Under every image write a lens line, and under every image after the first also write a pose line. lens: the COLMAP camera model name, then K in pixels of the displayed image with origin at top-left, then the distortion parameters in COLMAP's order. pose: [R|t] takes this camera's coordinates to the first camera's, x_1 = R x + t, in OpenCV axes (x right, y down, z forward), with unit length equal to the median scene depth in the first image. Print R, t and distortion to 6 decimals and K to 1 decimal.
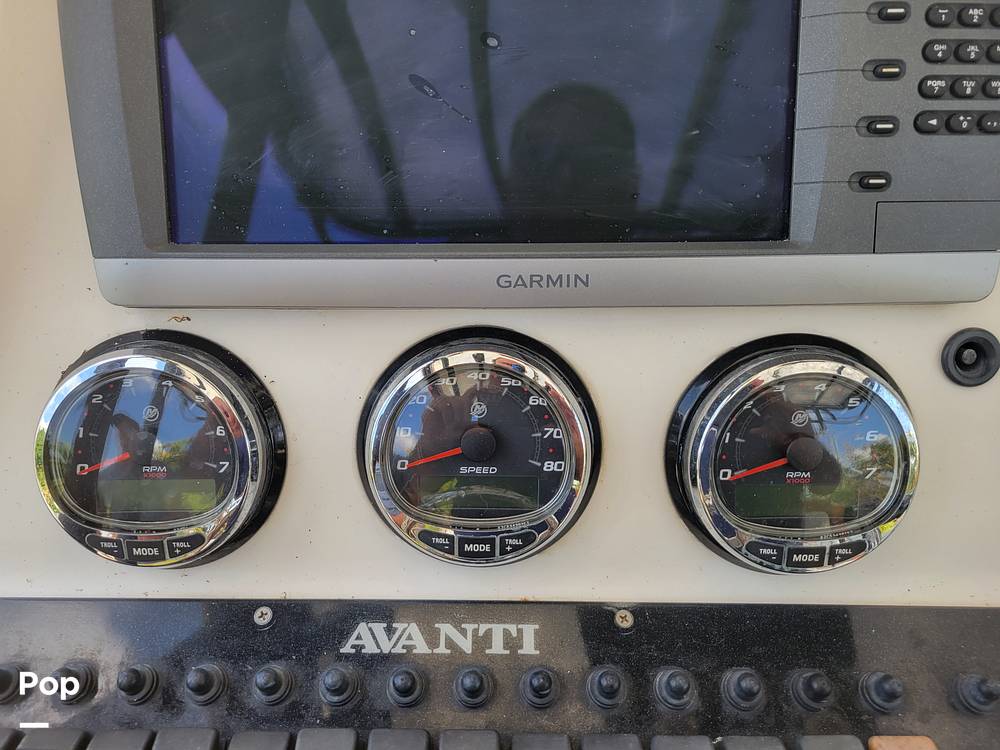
lens RADIAL K [[749.3, 0, 500.2], [0, 749.3, 373.4], [0, 0, 1]] dist [0.015676, -0.032143]
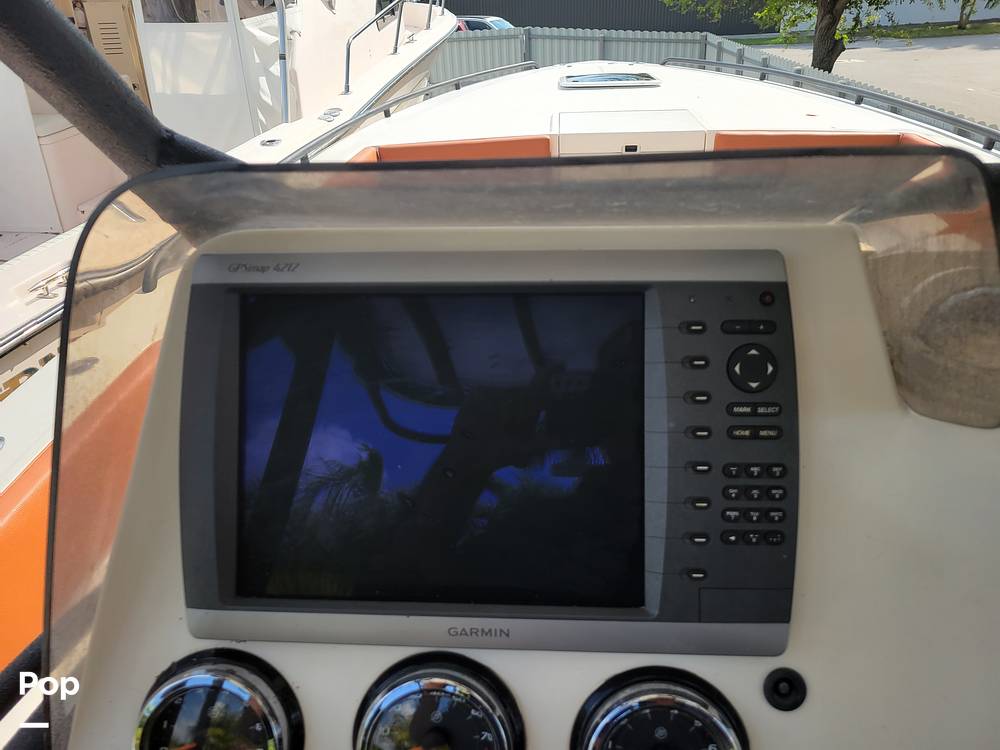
lens RADIAL K [[749.3, 0, 504.7], [0, 749.3, 379.4], [0, 0, 1]] dist [0.015676, -0.032143]
pose [[0.998269, 0.007629, -0.058311, 0.191645], [-0.018179, 0.983019, -0.182600, -0.346275], [0.055928, 0.183344, 0.981457, -0.551311]]
